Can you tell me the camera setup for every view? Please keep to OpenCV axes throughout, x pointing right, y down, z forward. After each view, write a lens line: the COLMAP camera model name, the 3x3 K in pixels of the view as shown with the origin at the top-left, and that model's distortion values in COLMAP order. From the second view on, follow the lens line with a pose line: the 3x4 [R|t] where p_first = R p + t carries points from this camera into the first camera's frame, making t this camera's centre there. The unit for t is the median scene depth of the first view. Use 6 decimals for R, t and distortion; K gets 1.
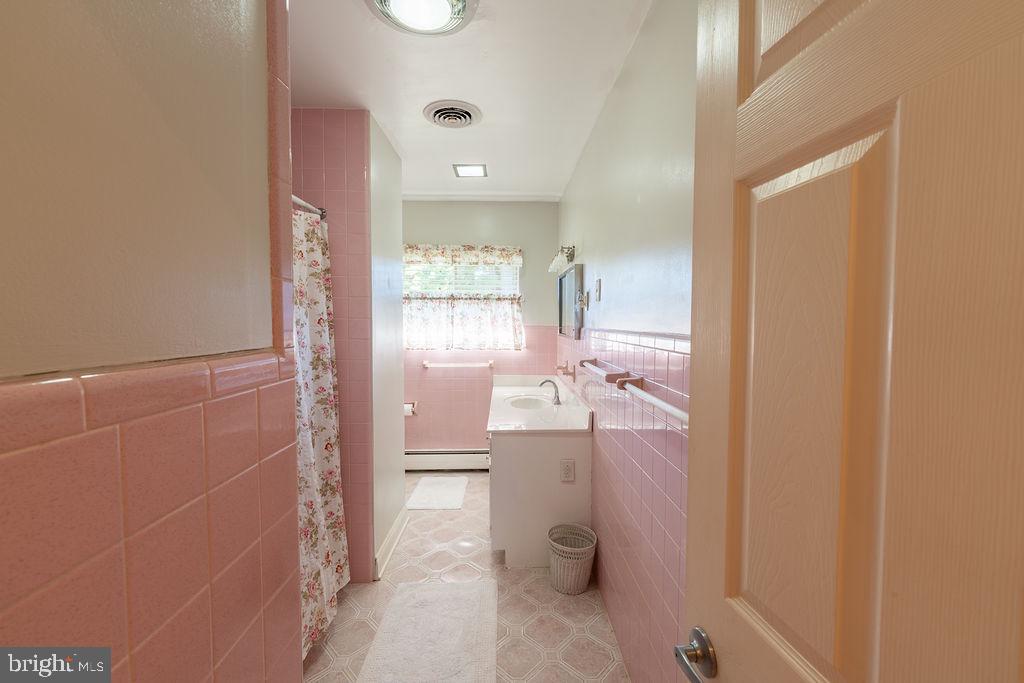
lens RADIAL K [[414.3, 0, 511.2], [0, 414.3, 340.0], [0, 0, 1]] dist [0.000654, 0.000196]
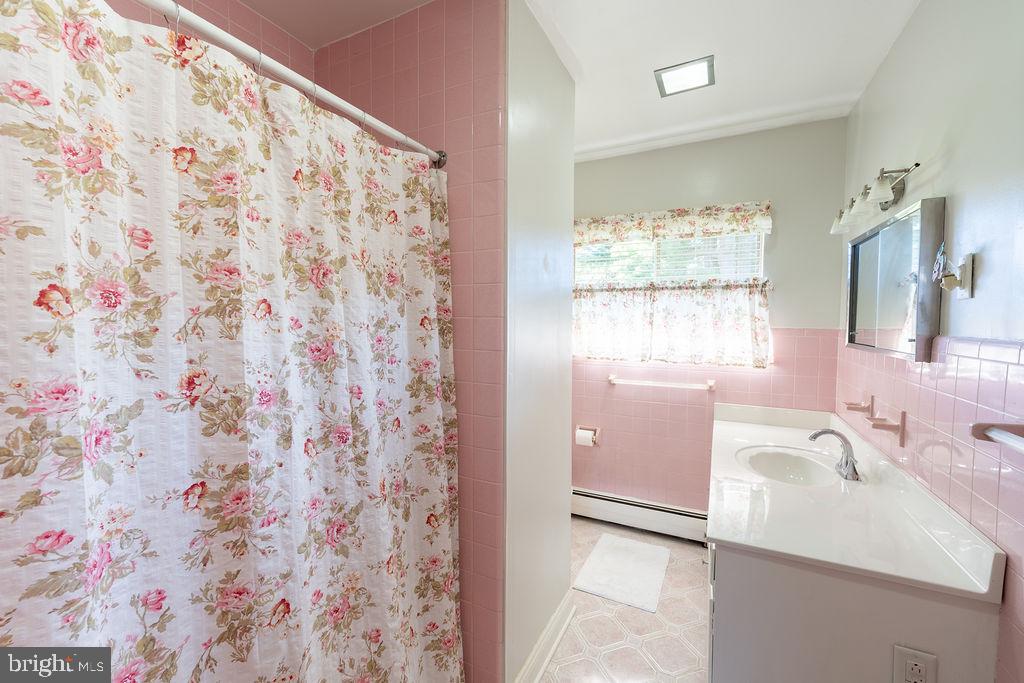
lens RADIAL K [[414.3, 0, 511.2], [0, 414.3, 340.0], [0, 0, 1]] dist [0.000654, 0.000196]
pose [[0.884187, 0.022488, -0.466592, -0.029347], [-0.021627, 0.999740, 0.007201, -0.016088], [0.466633, 0.003724, 0.884443, 0.326572]]
